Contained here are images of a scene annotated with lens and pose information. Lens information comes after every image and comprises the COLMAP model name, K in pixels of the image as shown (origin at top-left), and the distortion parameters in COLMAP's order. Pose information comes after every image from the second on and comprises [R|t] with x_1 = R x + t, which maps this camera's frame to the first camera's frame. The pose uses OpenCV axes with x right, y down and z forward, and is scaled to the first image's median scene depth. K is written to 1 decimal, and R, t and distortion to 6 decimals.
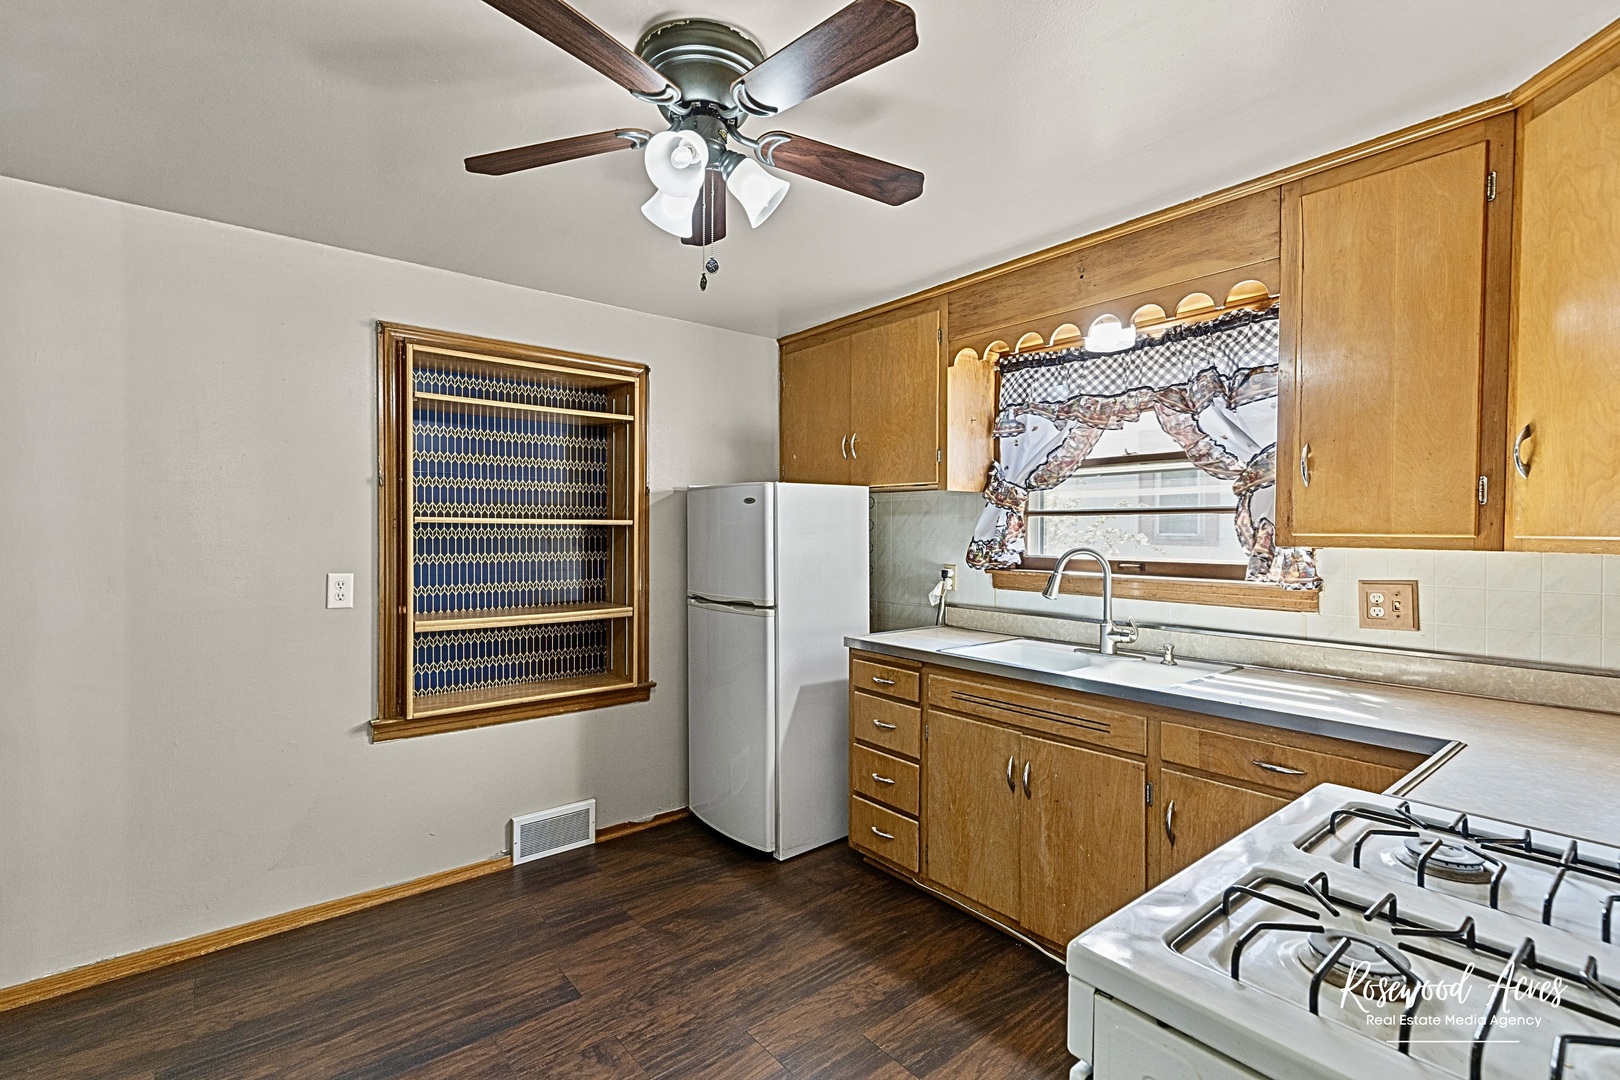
lens RADIAL K [[739.1, 0, 809.8], [0, 739.1, 540.0], [0, 0, 1]] dist [0.012632, -0.000334]
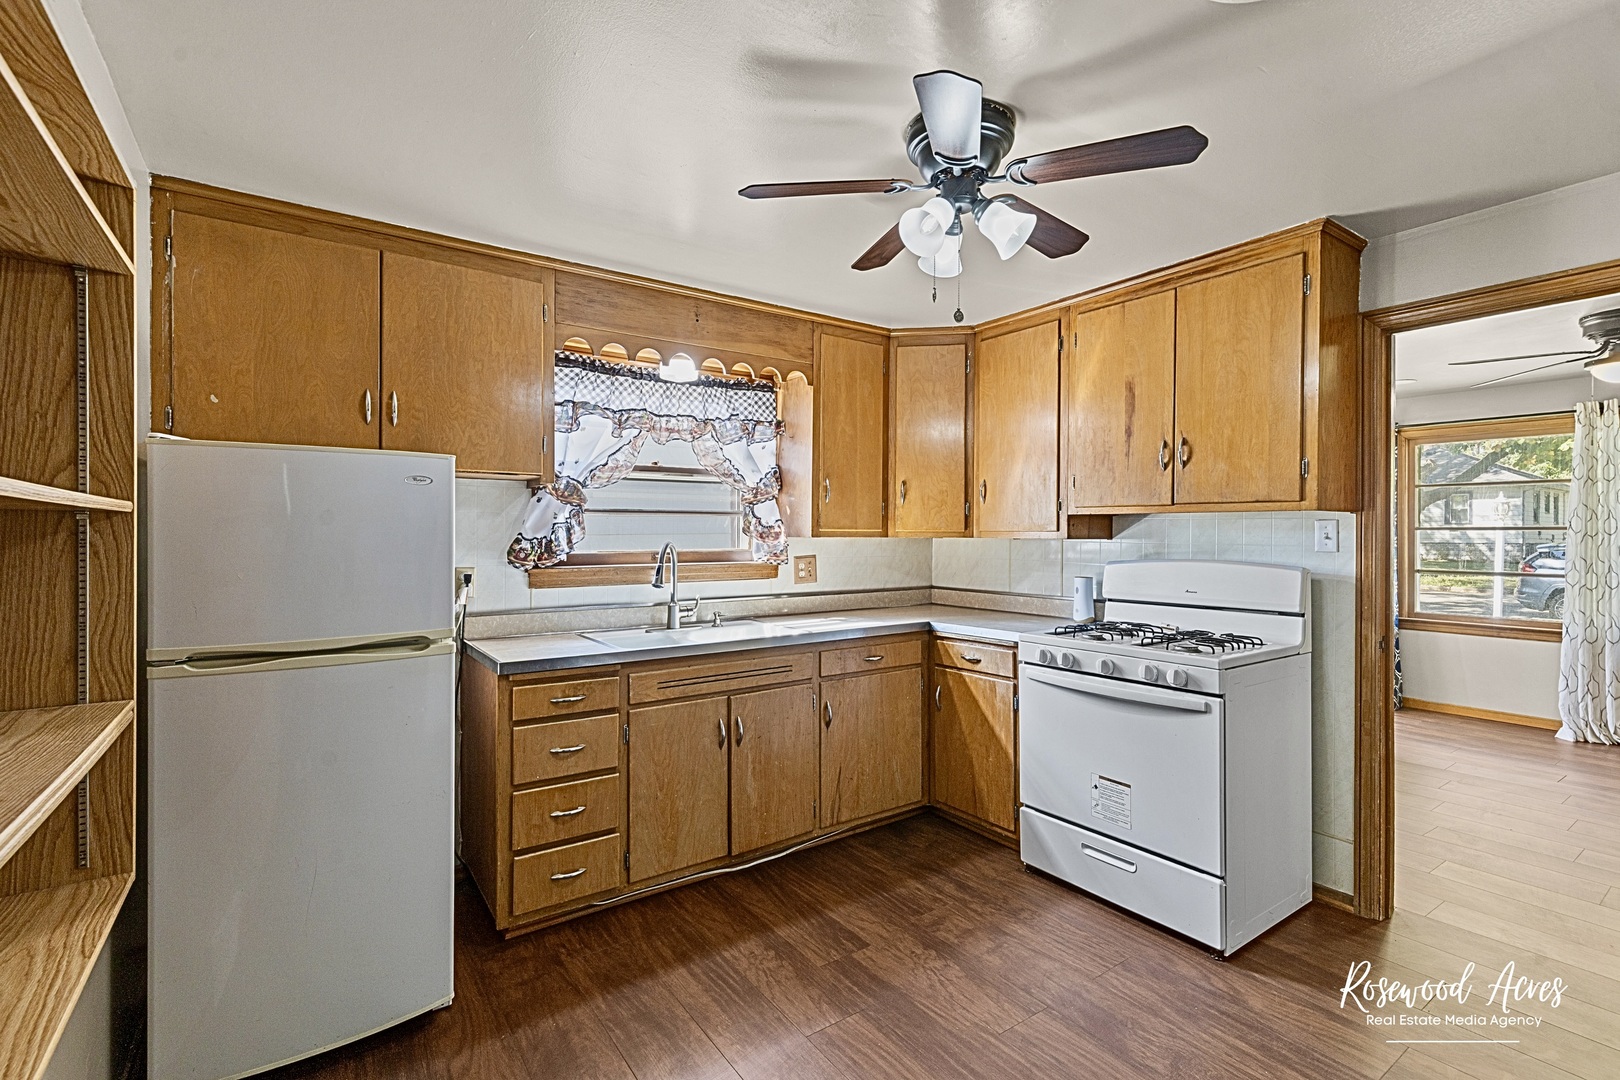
lens RADIAL K [[739.1, 0, 811.8], [0, 739.1, 534.9], [0, 0, 1]] dist [0.012632, -0.000334]
pose [[0.072486, -0.007579, 0.997341, -0.798516], [0.012223, 0.999903, 0.006710, -0.006207], [-0.997294, 0.011704, 0.072572, 0.689037]]
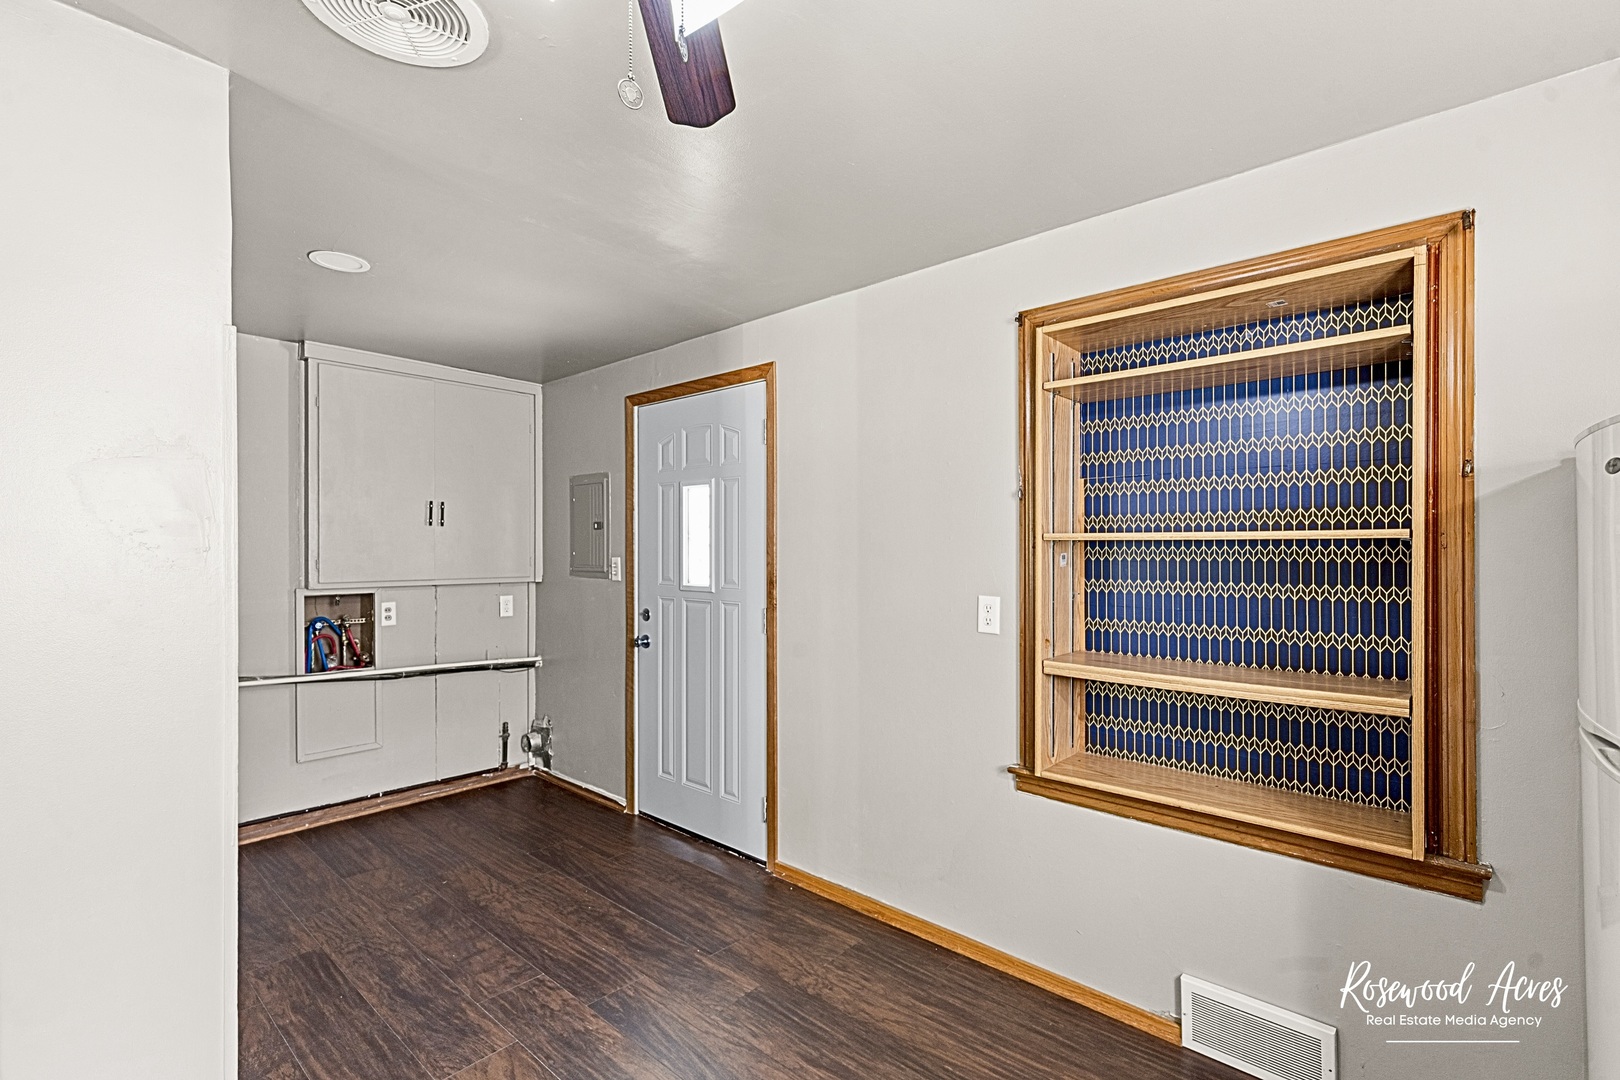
lens RADIAL K [[739.1, 0, 811.2], [0, 739.1, 544.7], [0, 0, 1]] dist [0.012632, -0.000334]
pose [[0.149970, -0.007751, -0.988660, 0.249002], [-0.010030, 0.999906, -0.009361, -0.008304], [0.988640, 0.011320, 0.149879, 0.621044]]
